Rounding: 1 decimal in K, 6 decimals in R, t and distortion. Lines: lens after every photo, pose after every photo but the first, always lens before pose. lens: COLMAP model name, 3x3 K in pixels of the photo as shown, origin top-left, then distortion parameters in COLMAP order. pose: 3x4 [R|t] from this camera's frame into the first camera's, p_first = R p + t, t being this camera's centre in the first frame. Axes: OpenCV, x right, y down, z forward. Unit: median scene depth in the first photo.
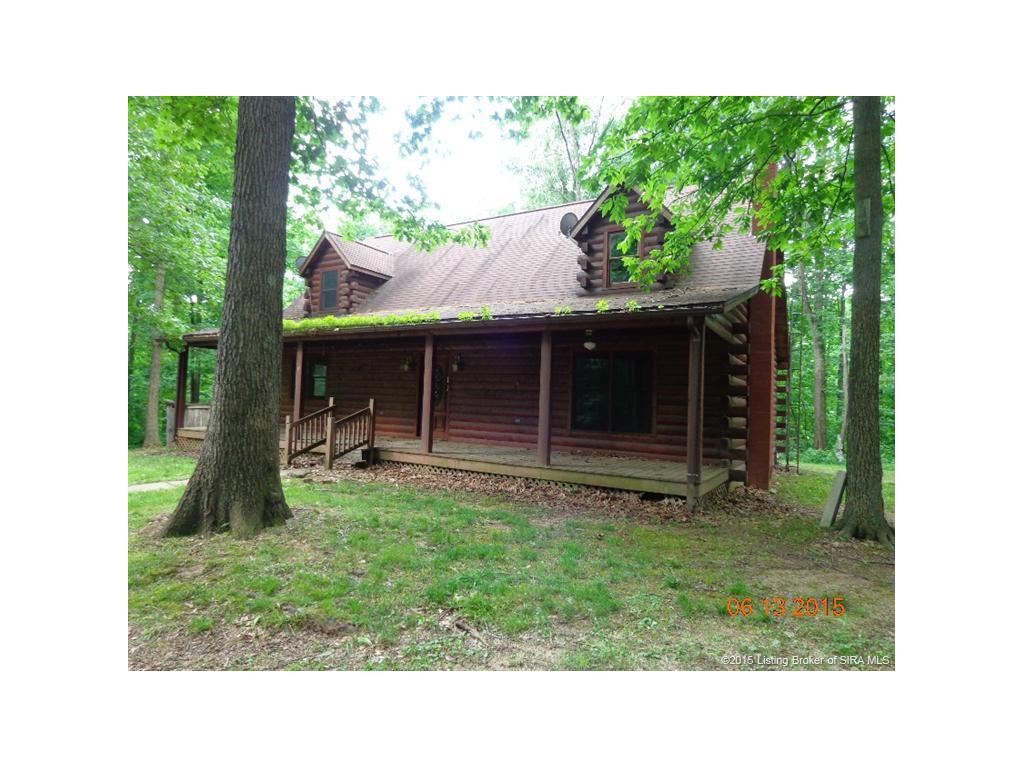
lens RADIAL K [[539.5, 0, 515.0], [0, 539.5, 384.8], [0, 0, 1]] dist [0.004433, 0.006895]
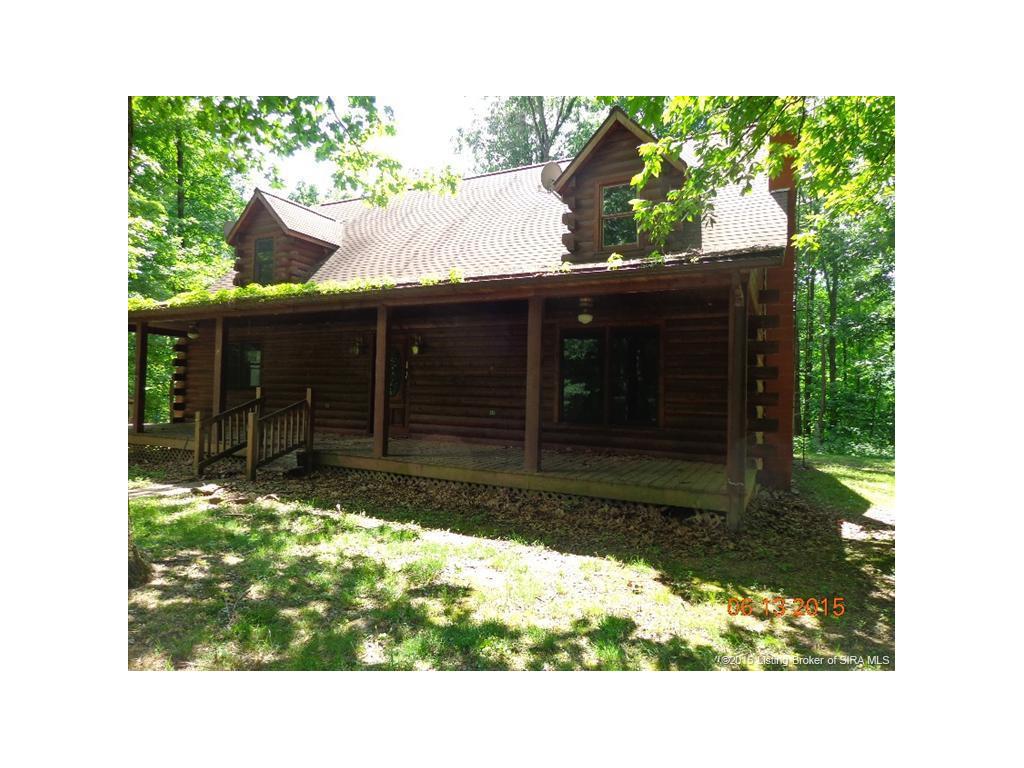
lens RADIAL K [[539.5, 0, 508.1], [0, 539.5, 381.5], [0, 0, 1]] dist [0.004433, 0.006895]
pose [[0.998104, -0.009886, 0.060750, -0.023219], [0.008990, 0.999847, 0.014998, 0.007164], [-0.060889, -0.014424, 0.998040, 0.191491]]
